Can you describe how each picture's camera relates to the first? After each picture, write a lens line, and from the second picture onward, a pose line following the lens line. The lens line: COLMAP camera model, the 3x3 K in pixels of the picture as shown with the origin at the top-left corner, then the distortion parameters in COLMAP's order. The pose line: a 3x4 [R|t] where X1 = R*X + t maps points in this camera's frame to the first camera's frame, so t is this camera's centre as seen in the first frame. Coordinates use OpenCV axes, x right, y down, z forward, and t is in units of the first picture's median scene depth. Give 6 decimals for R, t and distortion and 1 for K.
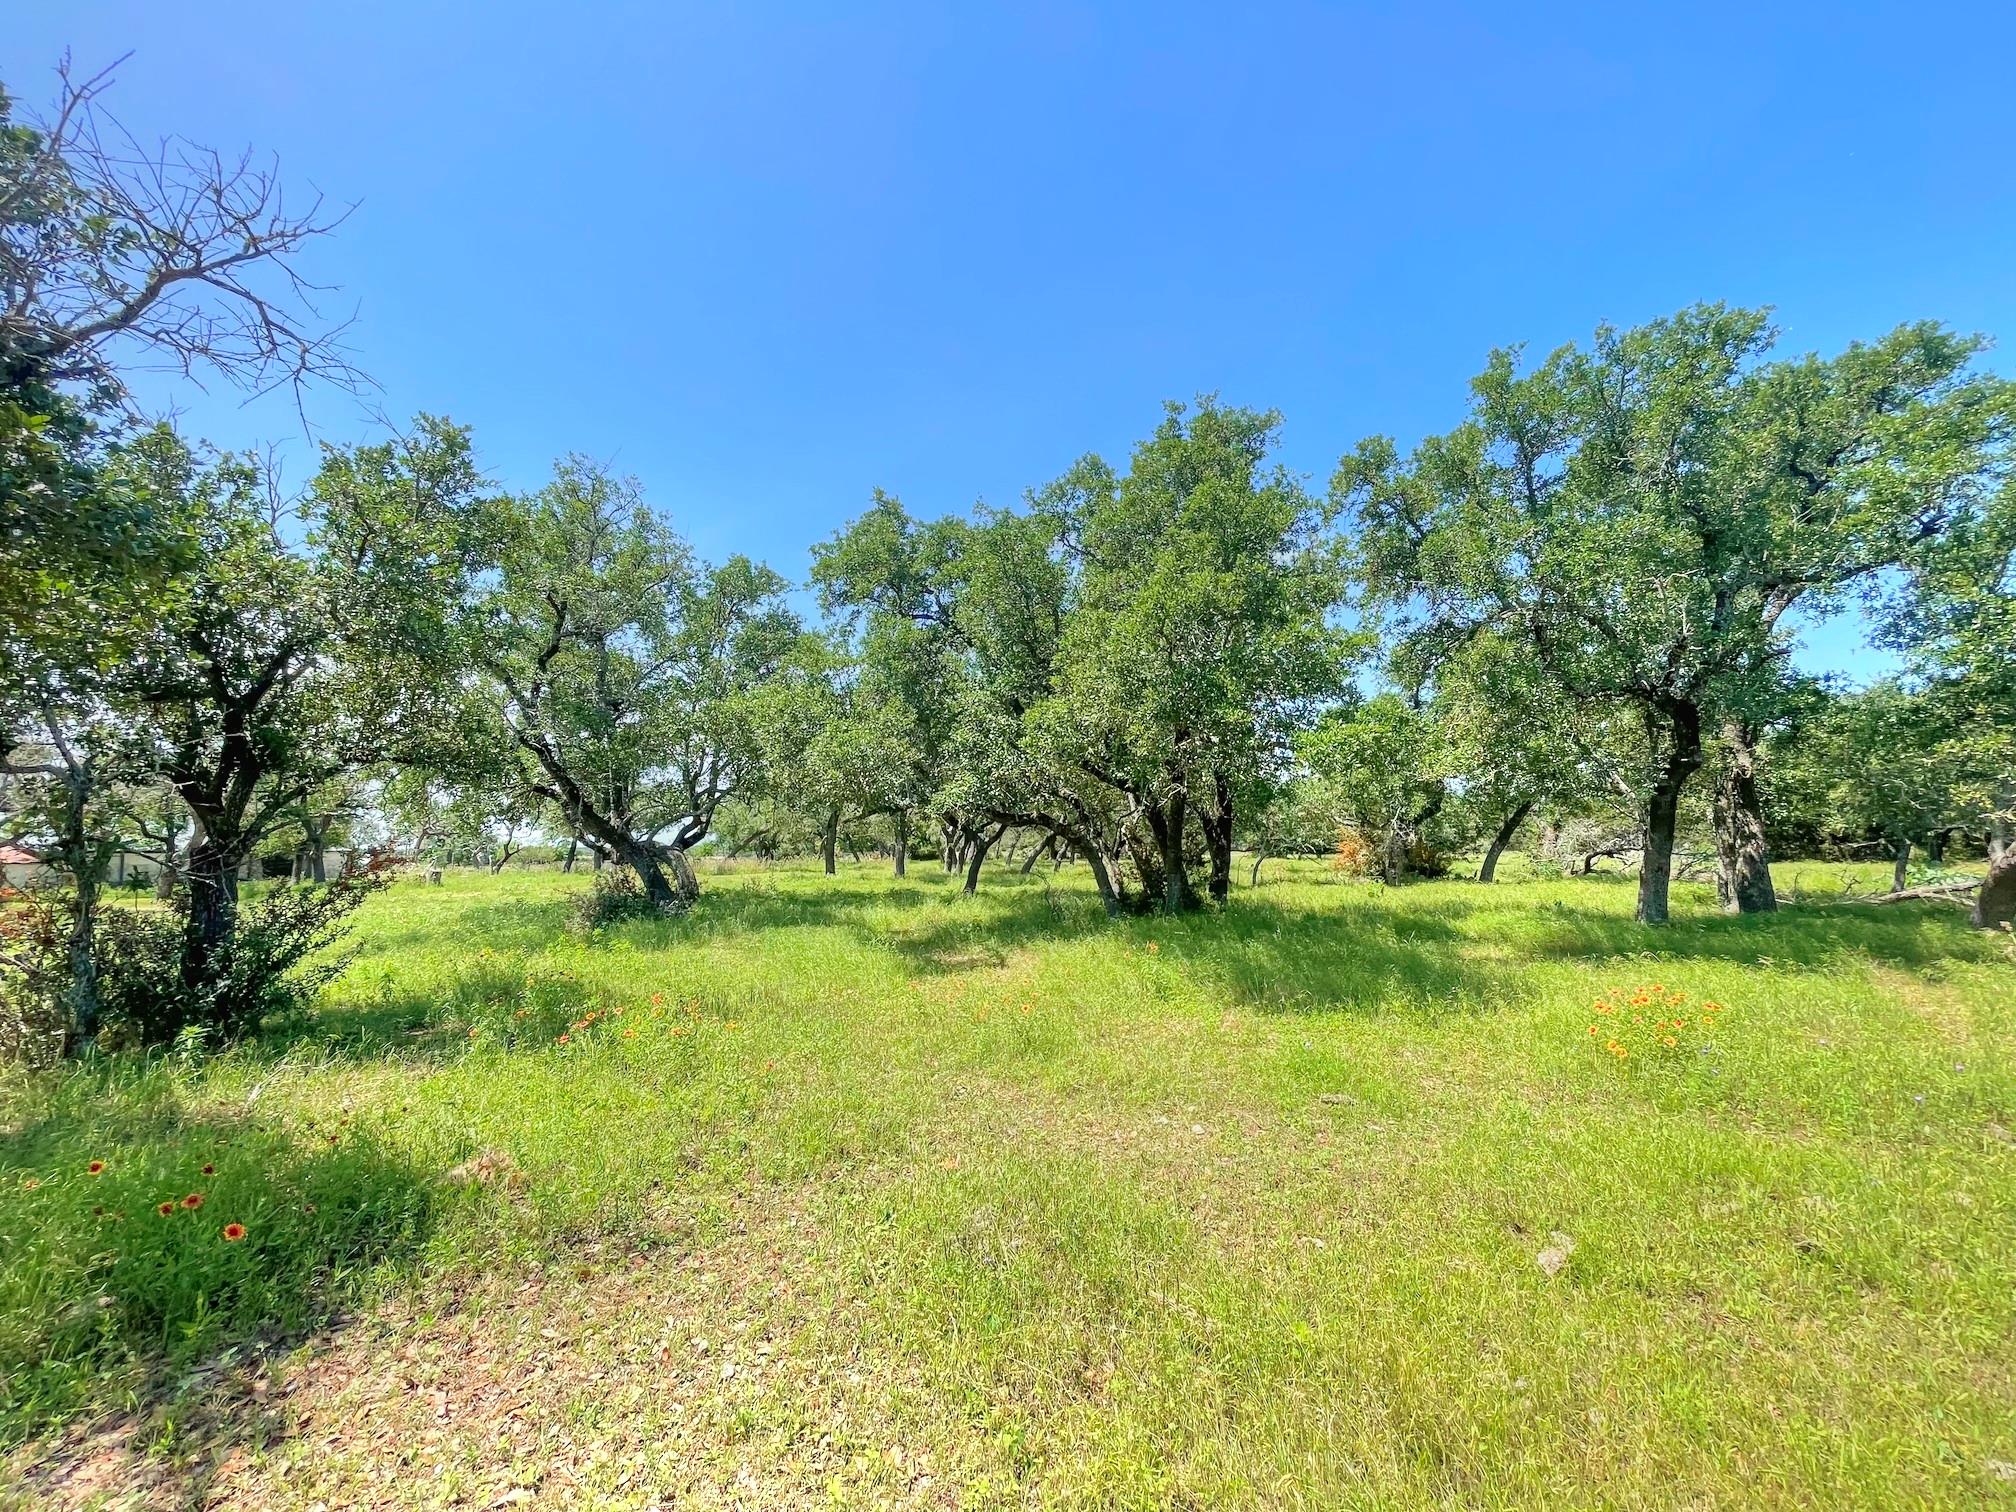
lens RADIAL K [[820.4, 0, 1016.4], [0, 820.4, 762.6], [0, 0, 1]] dist [-0.000150, -0.000230]
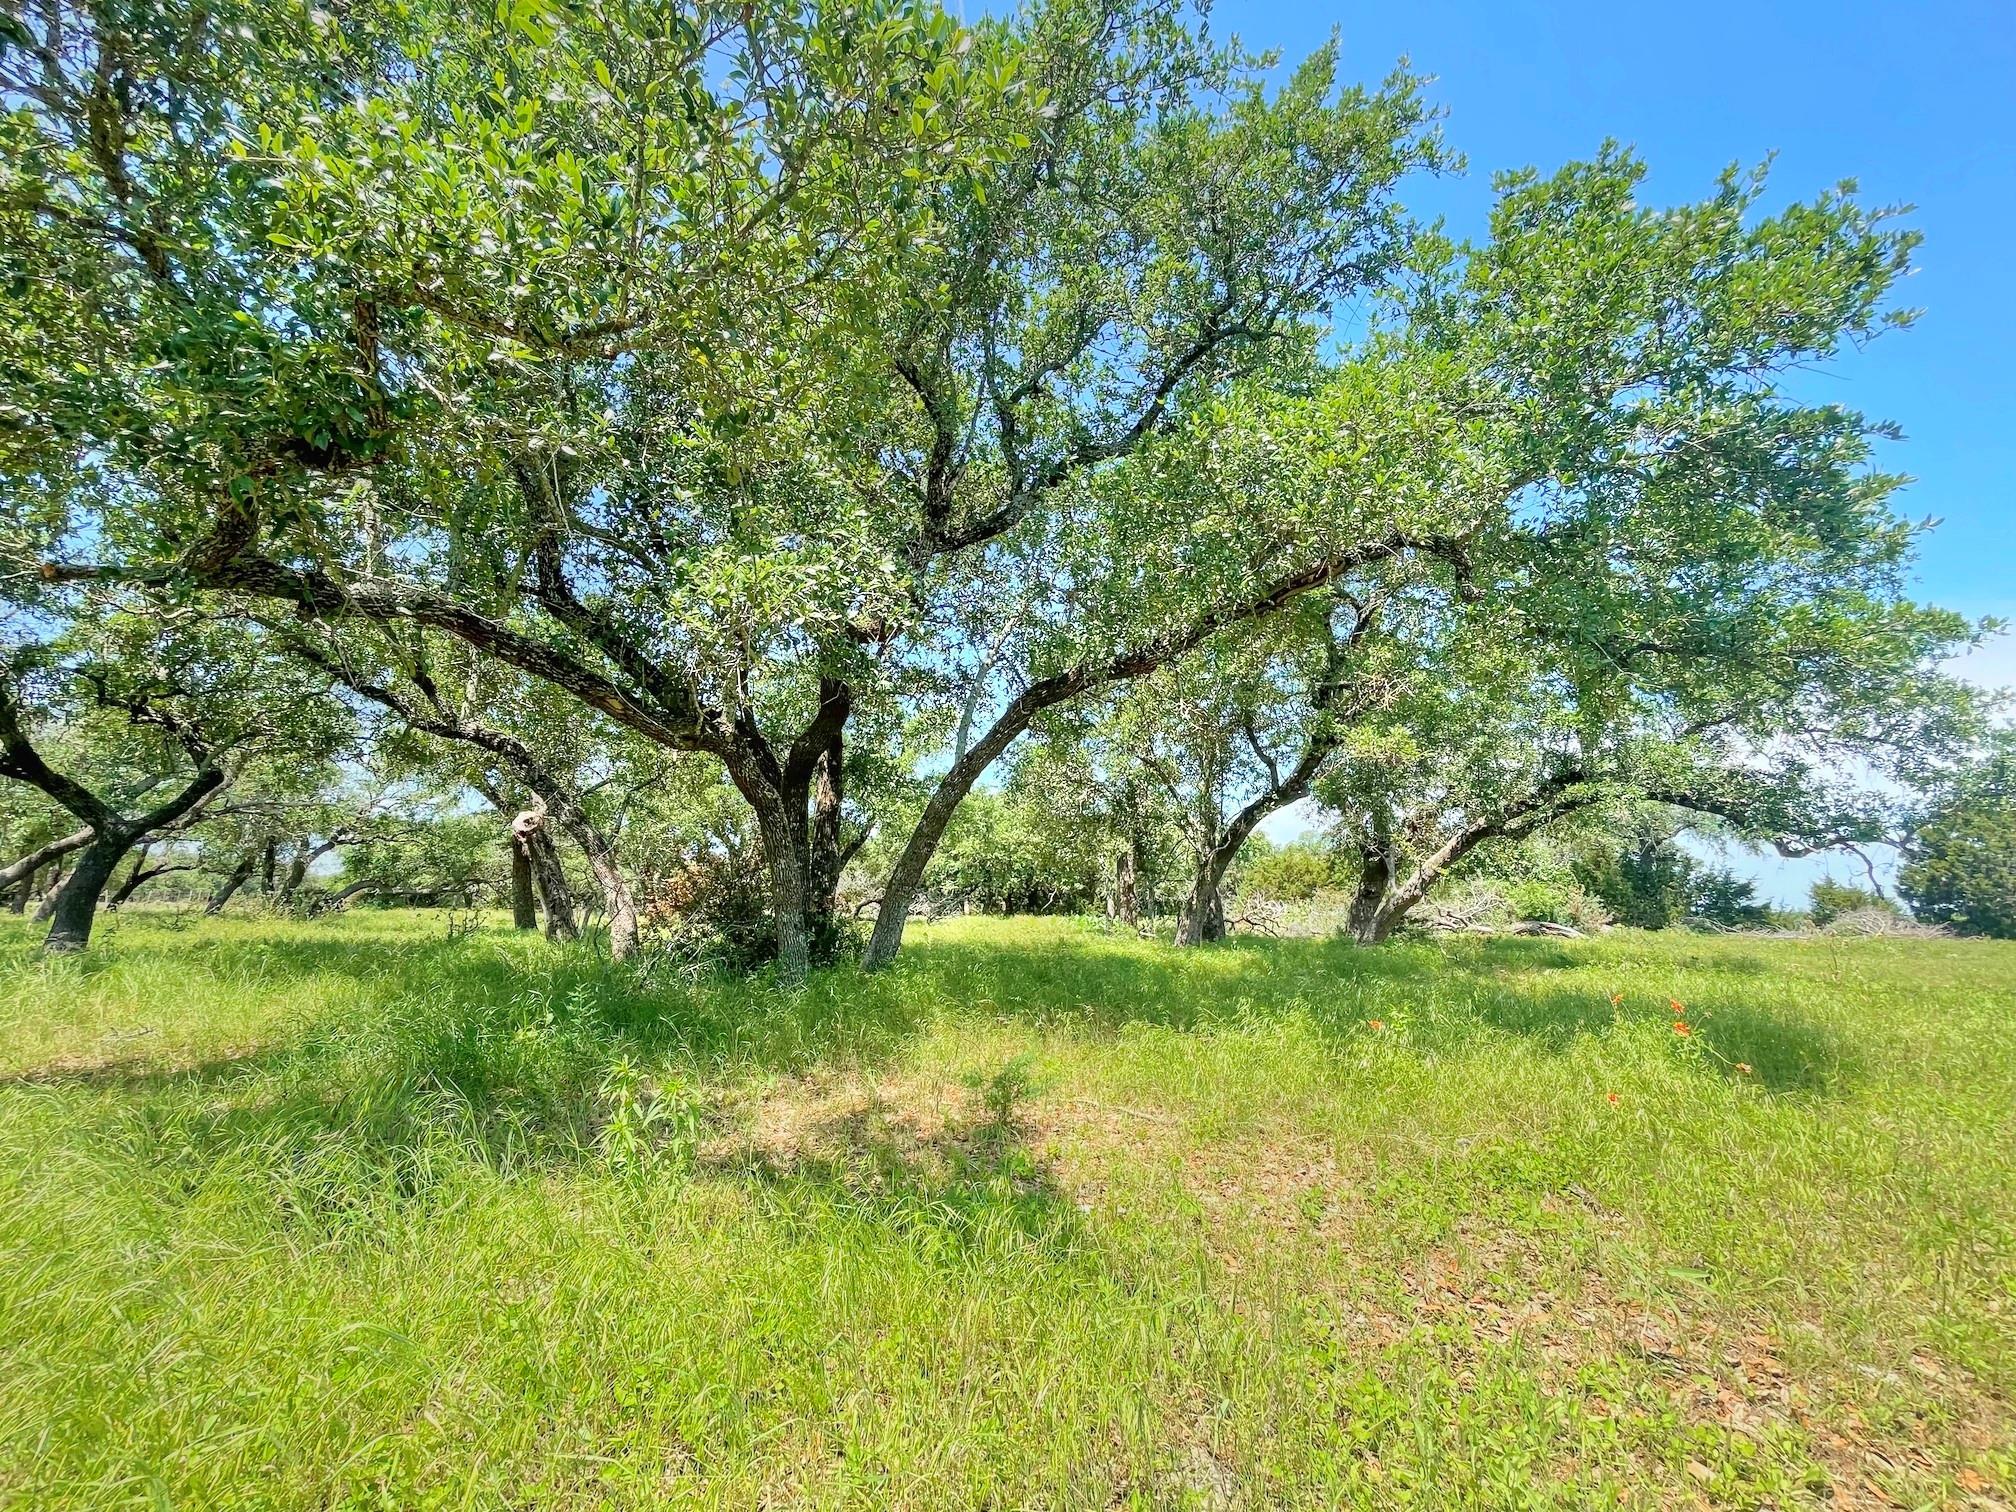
lens RADIAL K [[820.4, 0, 1007.4], [0, 820.4, 756.4], [0, 0, 1]] dist [-0.000150, -0.000230]
pose [[0.519563, 0.171540, 0.837035, -0.161856], [-0.104095, 0.985050, -0.137260, 0.076004], [-0.848068, -0.015815, 0.529652, 0.420727]]
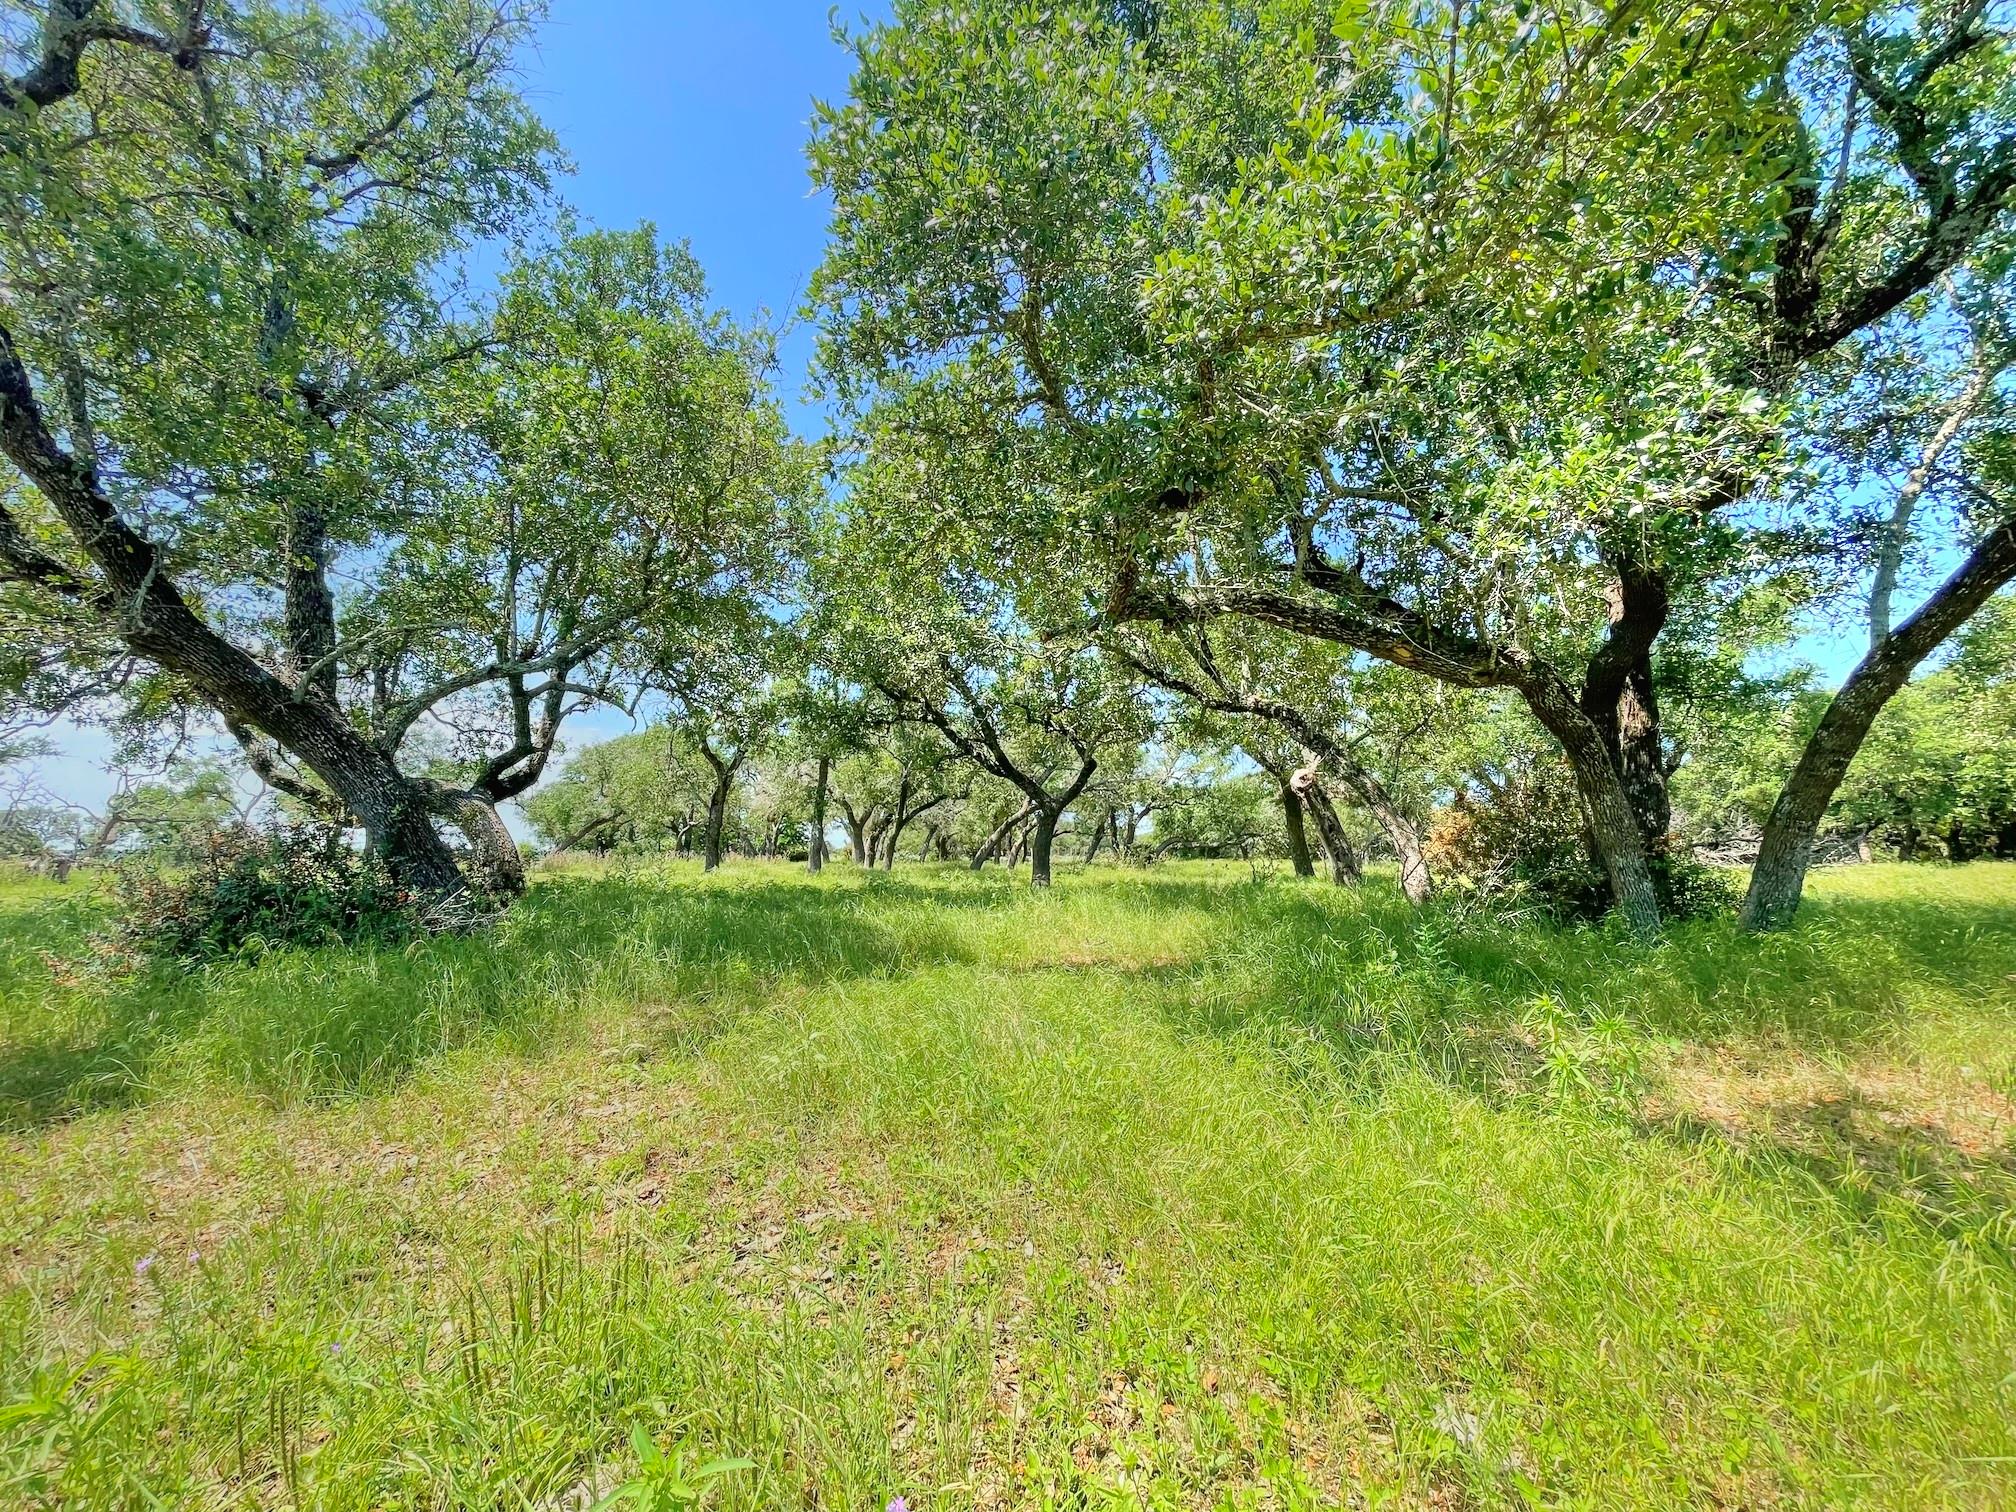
lens RADIAL K [[820.4, 0, 1013.0], [0, 820.4, 757.5], [0, 0, 1]] dist [-0.000150, -0.000230]
pose [[0.984374, 0.029237, 0.173648, -0.169576], [-0.026574, 0.999491, -0.017639, 0.077043], [-0.174076, 0.012749, 0.984650, 0.423537]]
